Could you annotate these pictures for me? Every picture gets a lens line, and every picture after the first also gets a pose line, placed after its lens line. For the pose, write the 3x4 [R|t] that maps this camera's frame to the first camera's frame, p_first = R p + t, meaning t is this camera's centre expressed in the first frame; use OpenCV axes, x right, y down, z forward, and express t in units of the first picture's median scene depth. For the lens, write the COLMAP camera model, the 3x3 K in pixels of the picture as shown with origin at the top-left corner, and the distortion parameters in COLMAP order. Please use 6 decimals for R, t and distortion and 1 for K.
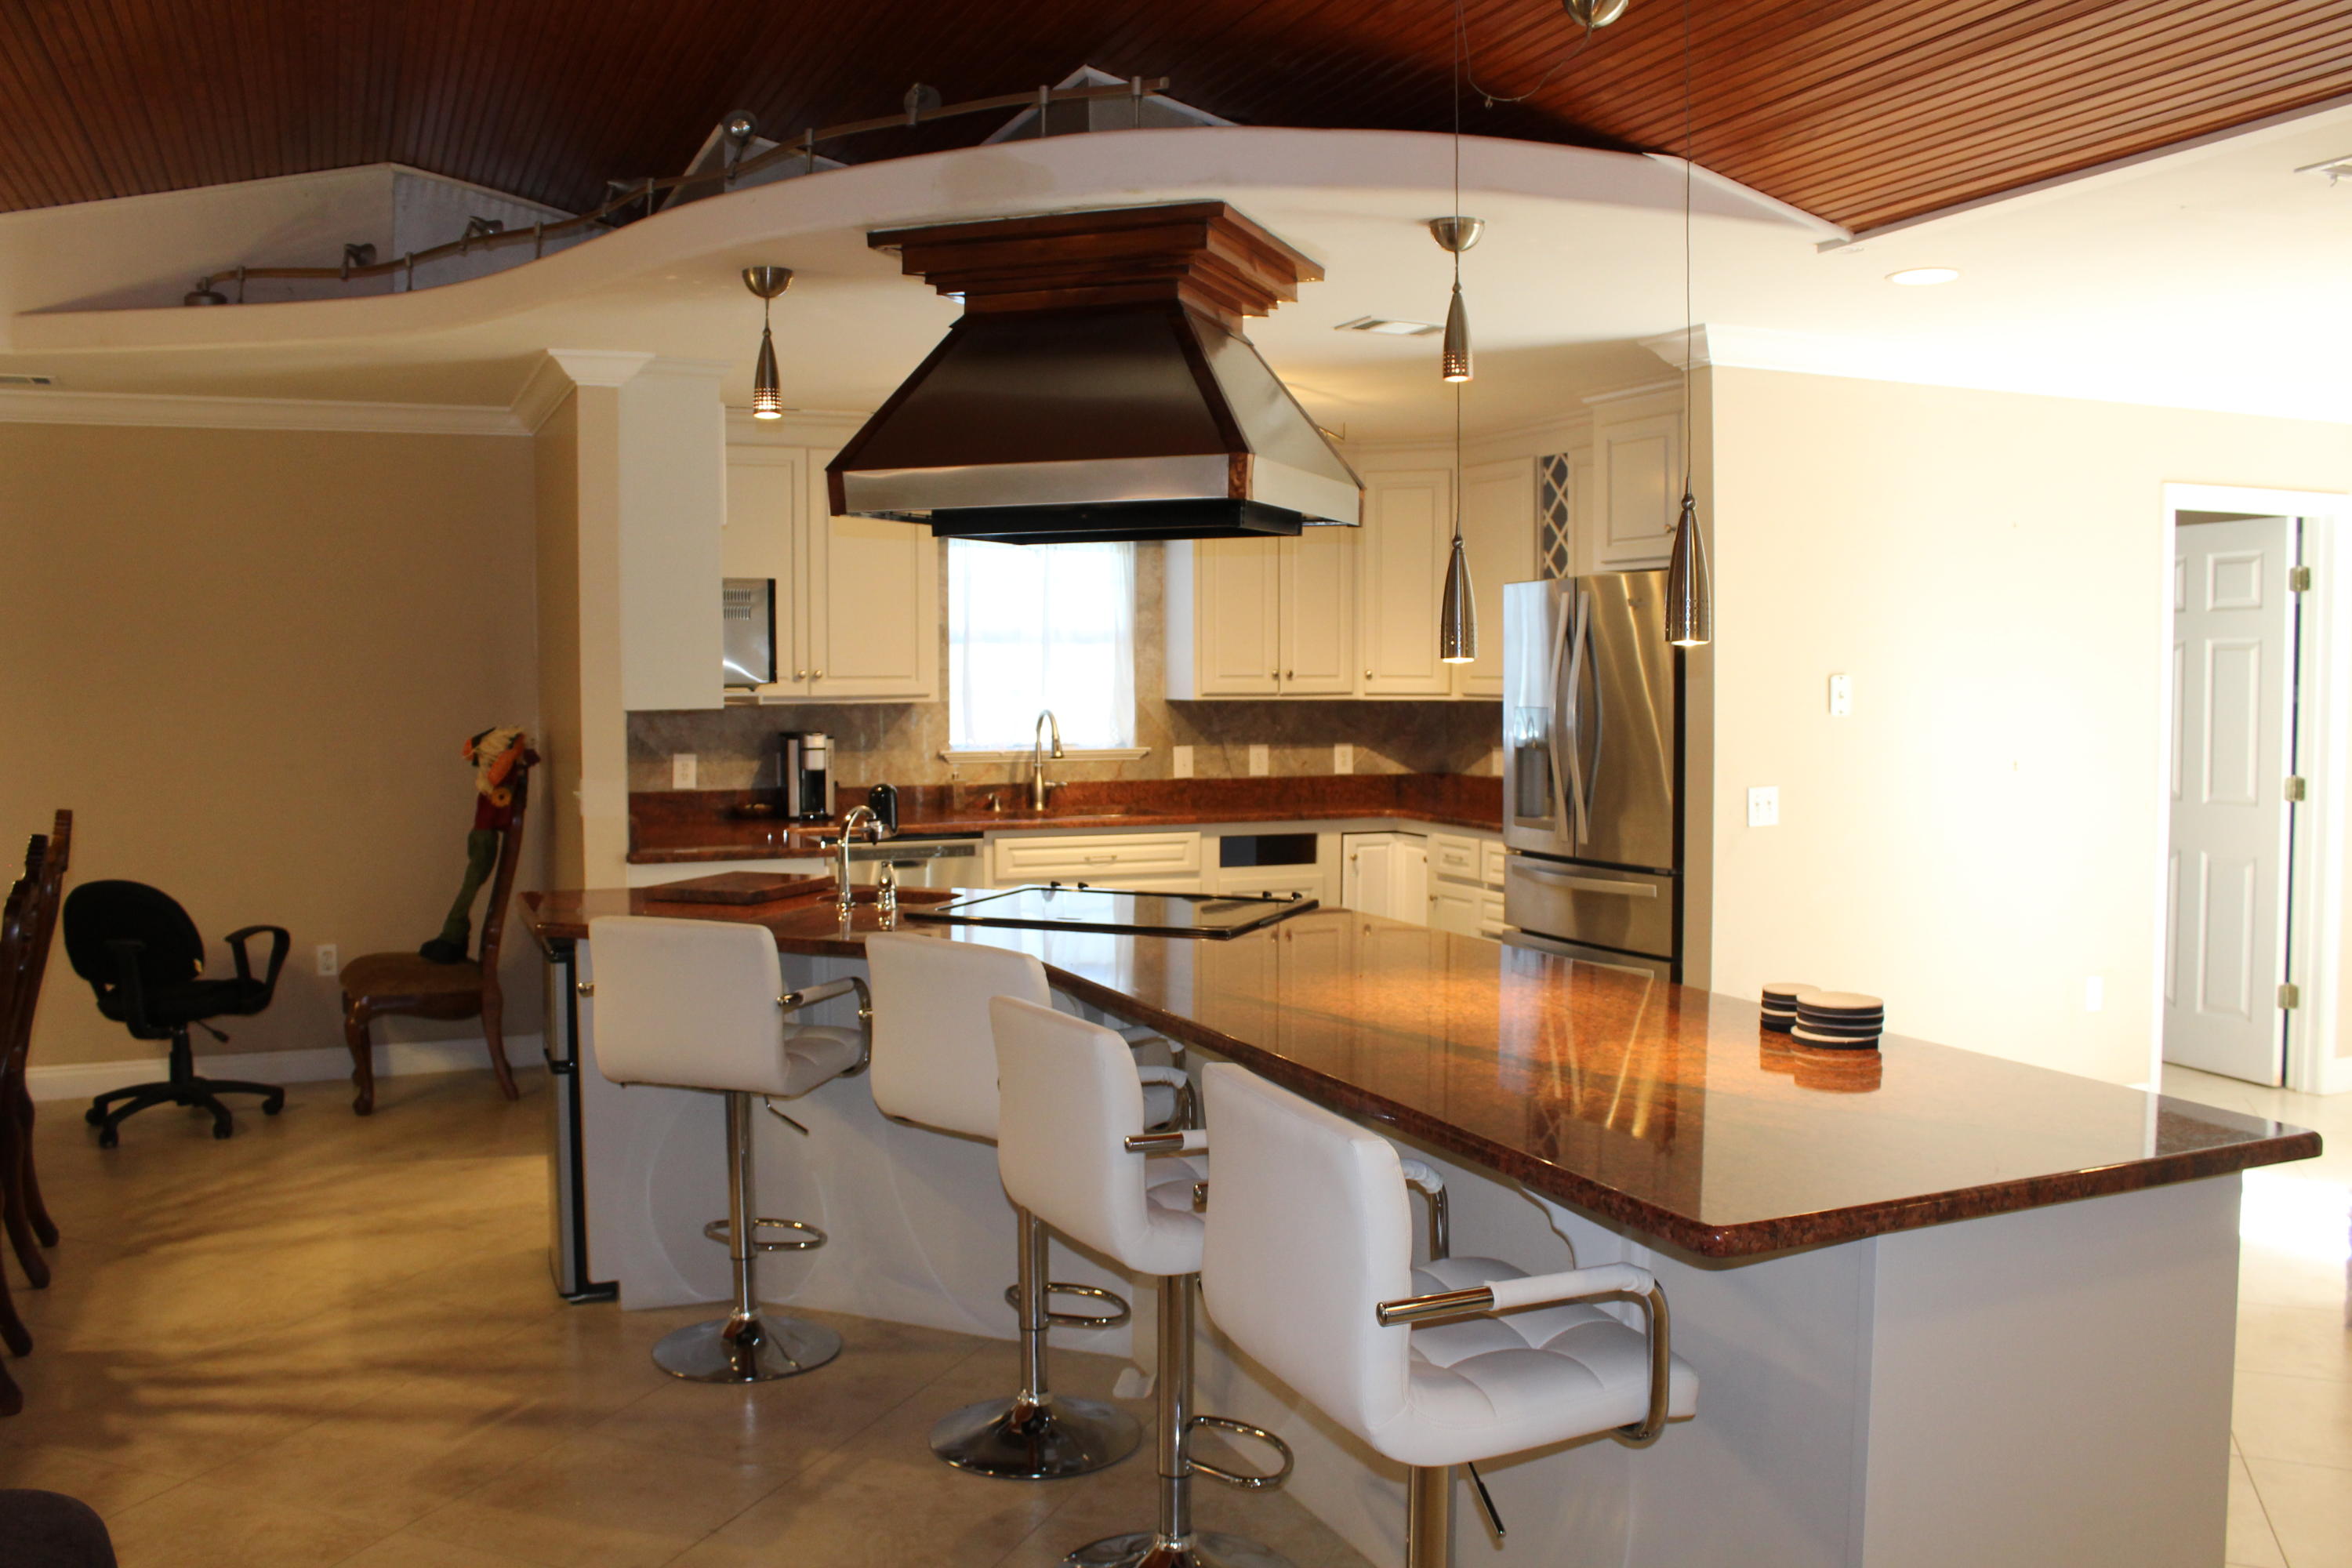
lens RADIAL K [[1962.4, 0, 1176.0], [0, 1962.4, 784.0], [0, 0, 1]] dist [-0.121351, 0.015488]
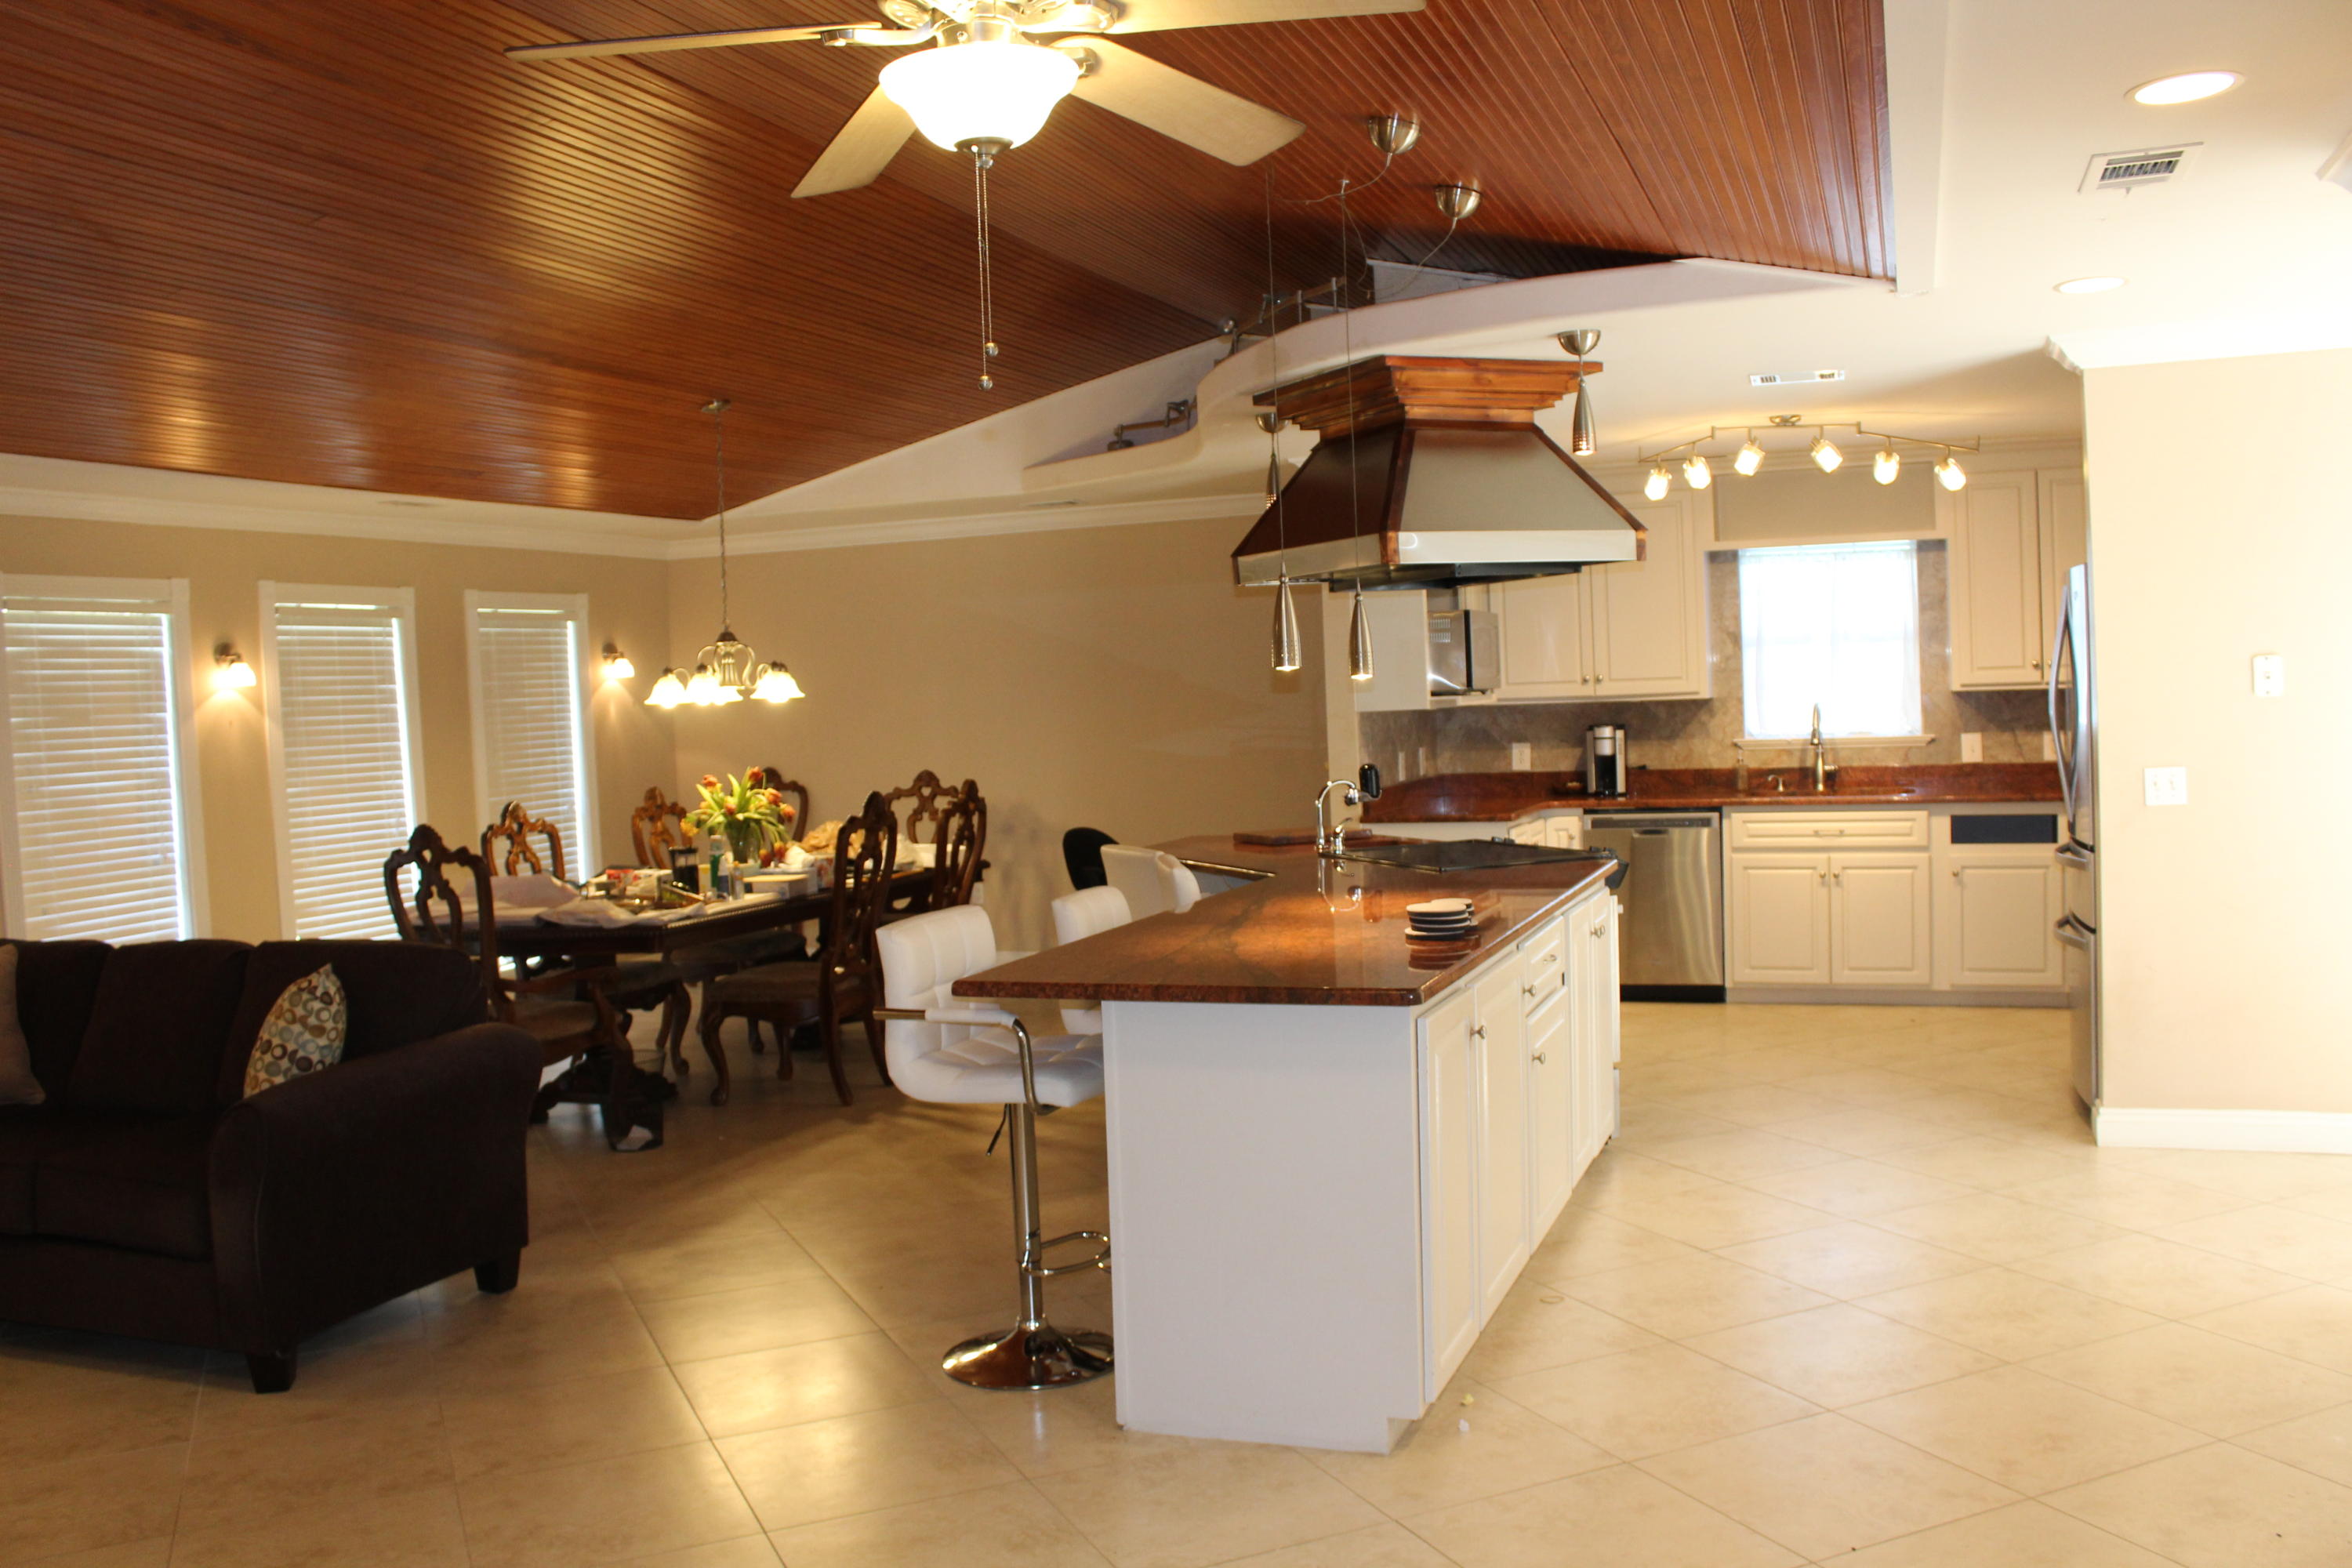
lens RADIAL K [[1962.4, 0, 1176.0], [0, 1962.4, 784.0], [0, 0, 1]] dist [-0.121351, 0.015488]
pose [[0.716521, 0.005845, -0.697541, 0.458105], [-0.002920, 0.999981, 0.005380, 0.004729], [0.697560, -0.001818, 0.716525, -0.069823]]
